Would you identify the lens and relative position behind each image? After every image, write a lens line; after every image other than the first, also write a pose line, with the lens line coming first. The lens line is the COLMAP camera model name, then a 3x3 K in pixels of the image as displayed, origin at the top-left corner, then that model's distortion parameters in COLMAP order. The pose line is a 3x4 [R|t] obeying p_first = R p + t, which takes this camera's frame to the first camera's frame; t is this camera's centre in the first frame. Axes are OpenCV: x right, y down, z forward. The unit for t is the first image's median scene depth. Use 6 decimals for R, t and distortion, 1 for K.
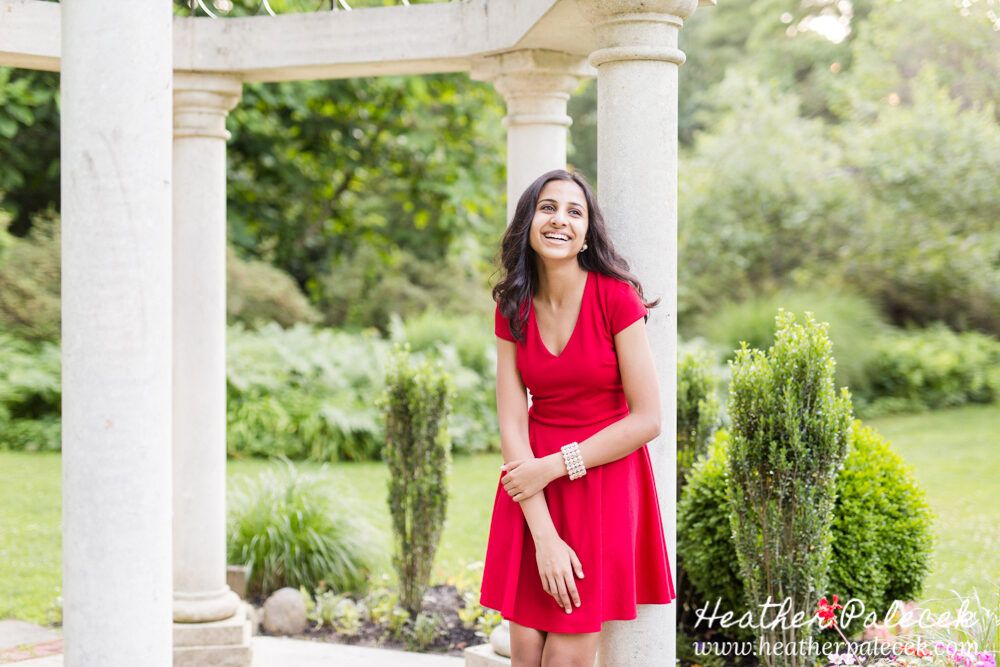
lens RADIAL K [[1425.6, 0, 500.0], [0, 1425.6, 333.5], [0, 0, 1]] dist [0.025865, -0.059055]
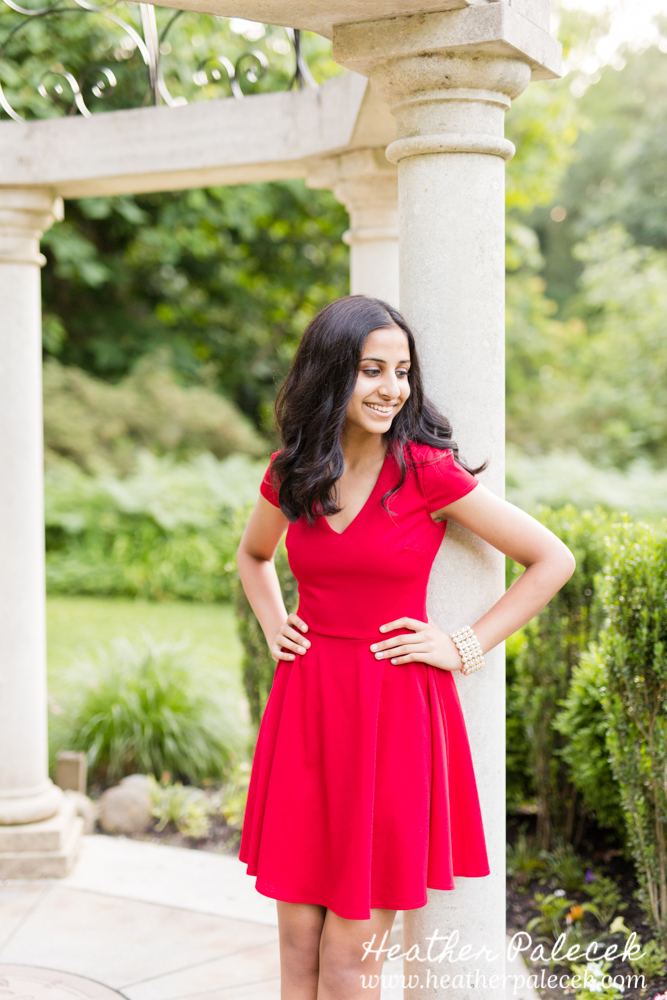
lens RADIAL K [[1518.4, 0, 283.2], [0, 1518.4, 501.8], [0, 0, 1]] dist [0.012765, -0.057986]
pose [[0.993629, -0.000760, -0.112694, 0.065958], [0.003571, 0.999687, 0.024743, -0.018424], [0.112640, -0.024988, 0.993322, 0.125167]]
